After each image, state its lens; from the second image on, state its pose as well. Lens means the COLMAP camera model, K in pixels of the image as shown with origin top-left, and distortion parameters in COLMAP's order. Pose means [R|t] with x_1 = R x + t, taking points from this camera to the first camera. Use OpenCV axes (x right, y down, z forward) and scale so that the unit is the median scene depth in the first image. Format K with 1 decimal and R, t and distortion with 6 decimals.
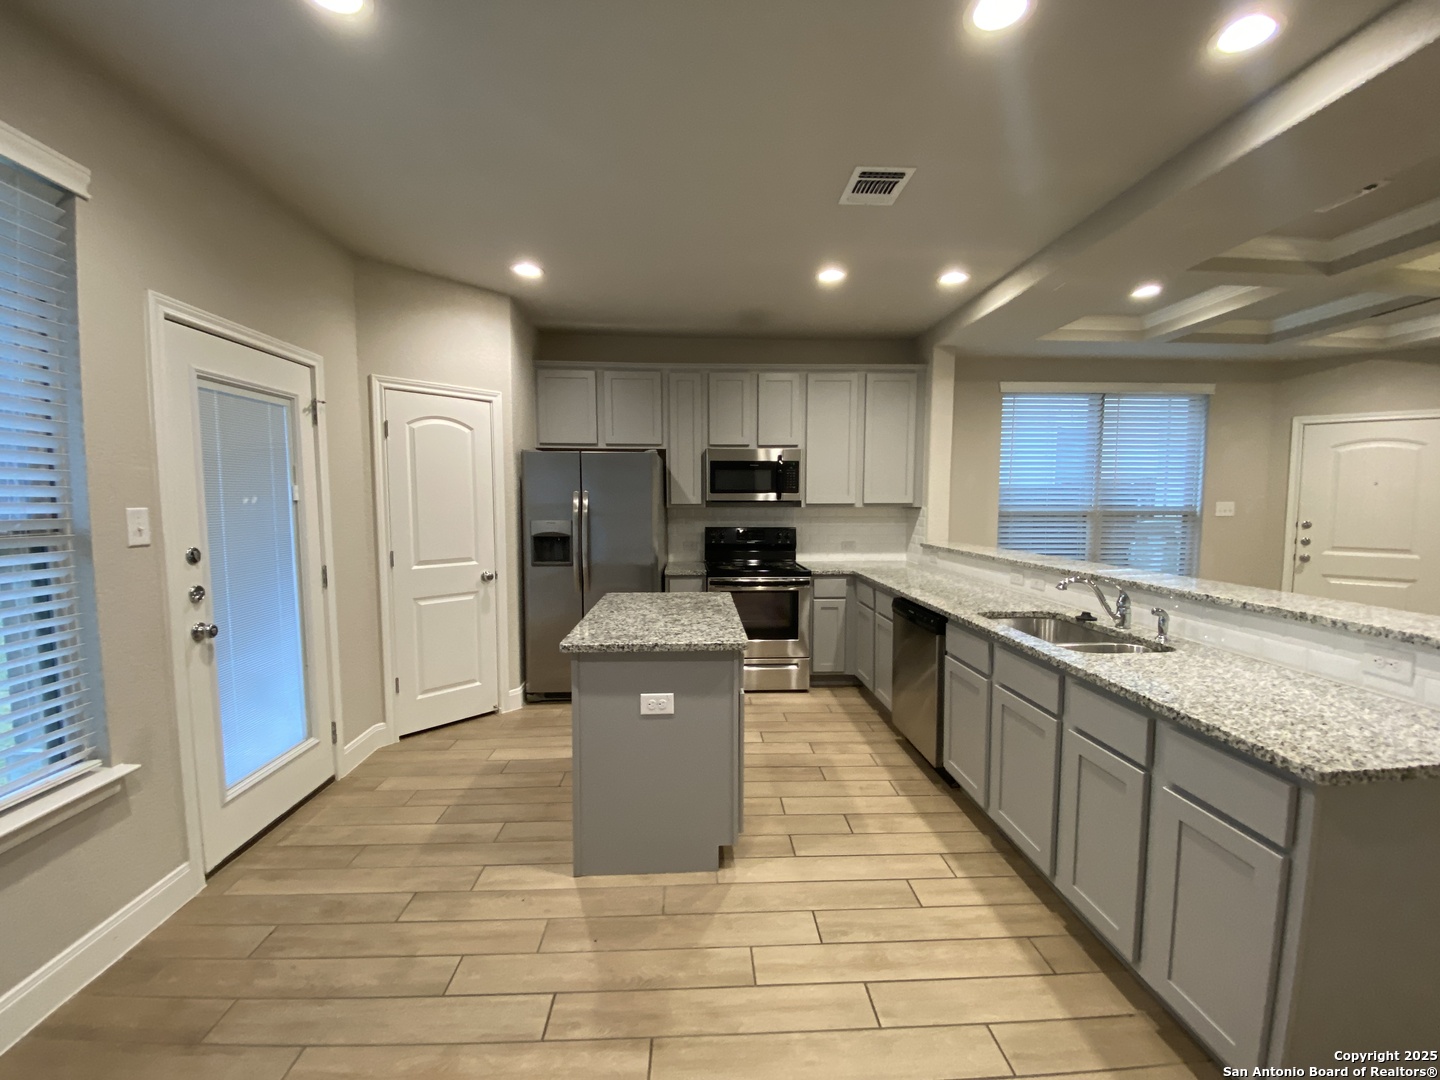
lens RADIAL K [[585.7, 0, 719.4], [0, 585.7, 542.4], [0, 0, 1]] dist [0.030669, -0.025075]
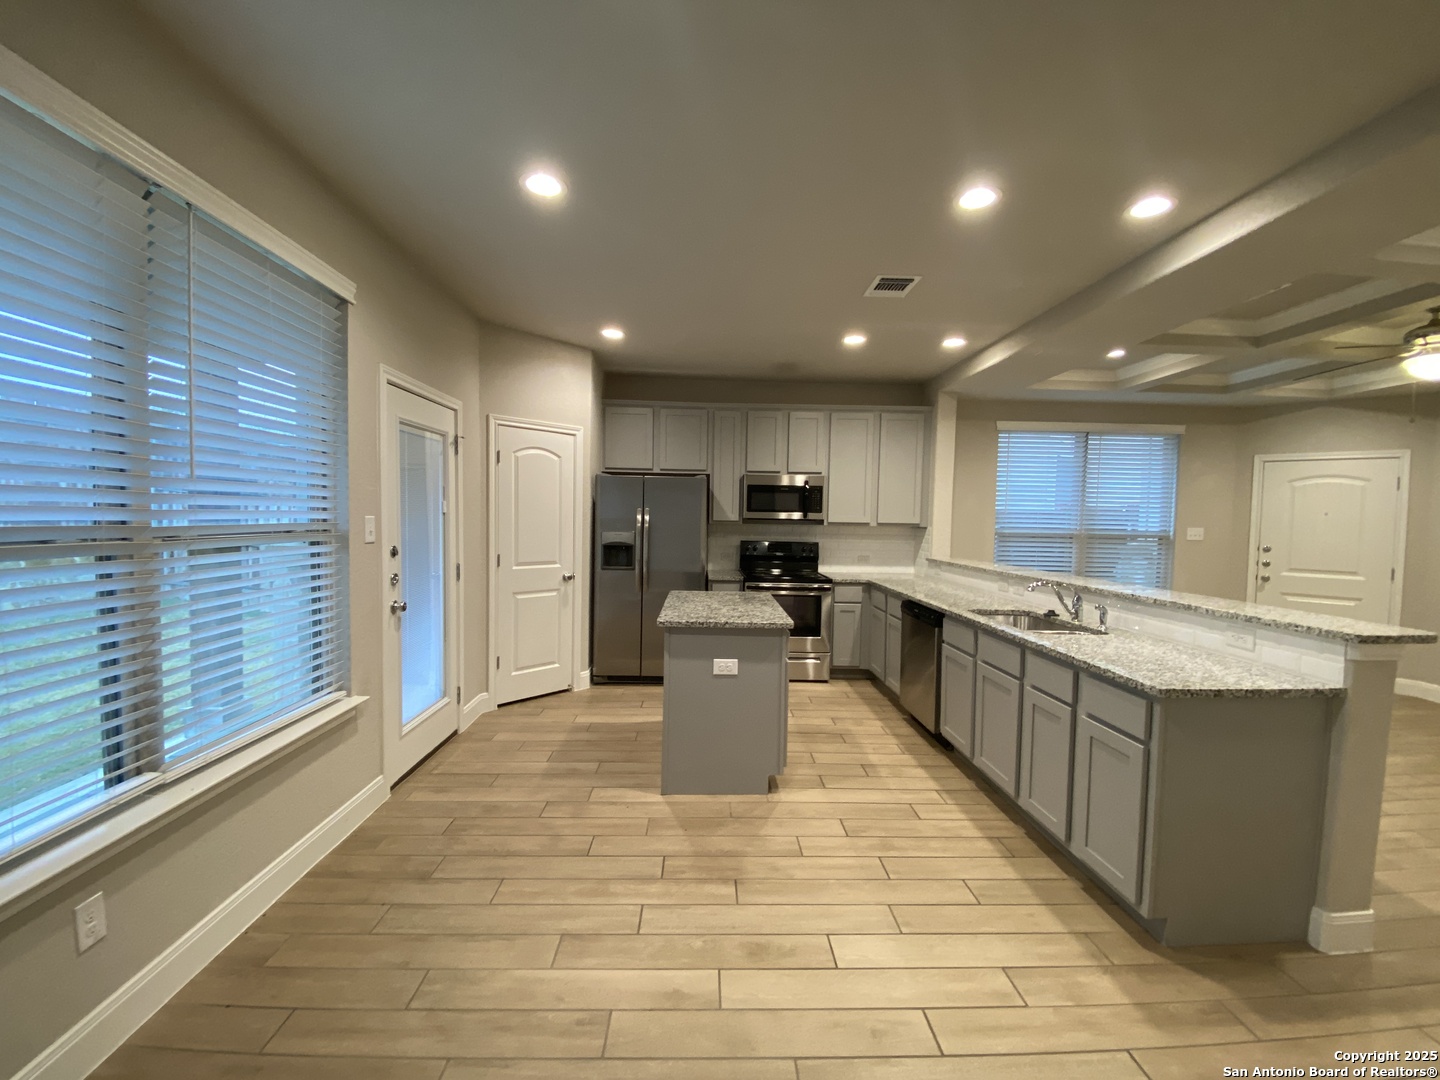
lens RADIAL K [[585.7, 0, 719.4], [0, 585.7, 542.4], [0, 0, 1]] dist [0.030669, -0.025075]
pose [[0.999677, 0.019506, -0.016284, -0.070634], [-0.019969, 0.999387, -0.028772, 0.017347], [0.015713, 0.029087, 0.999453, -0.246473]]
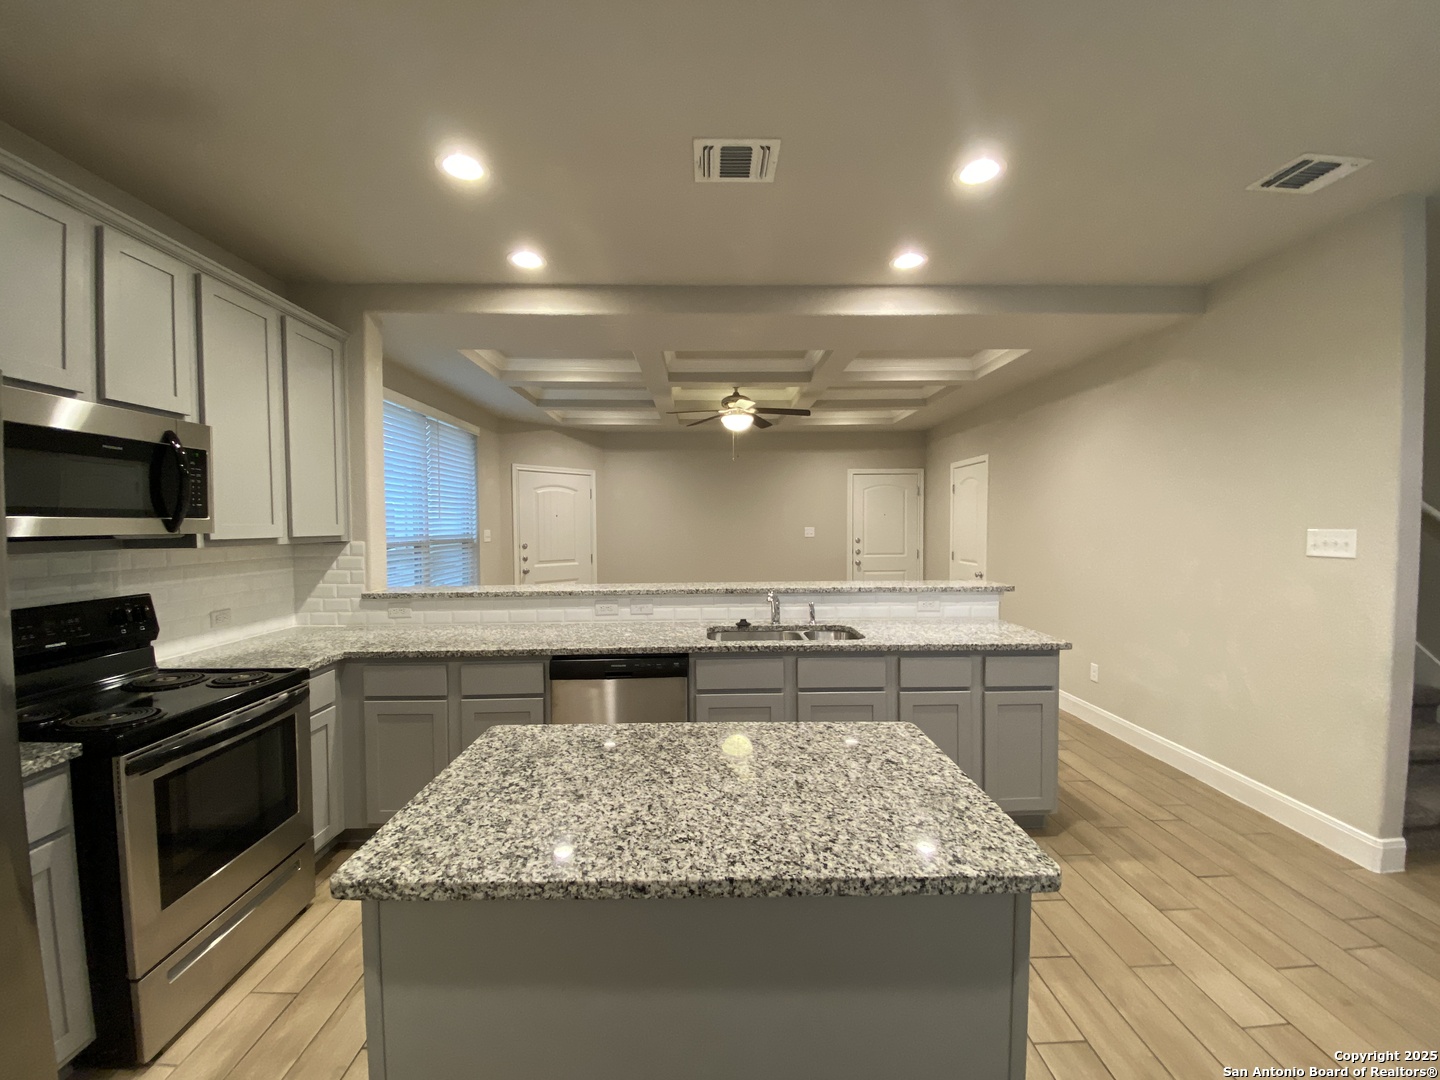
lens RADIAL K [[578.5, 0, 722.1], [0, 578.5, 546.9], [0, 0, 1]] dist [0.069162, -0.049274]
pose [[0.023259, -0.040779, 0.998897, -0.463715], [0.079207, 0.996102, 0.038820, -0.066194], [-0.996587, 0.078217, 0.026399, 0.797373]]
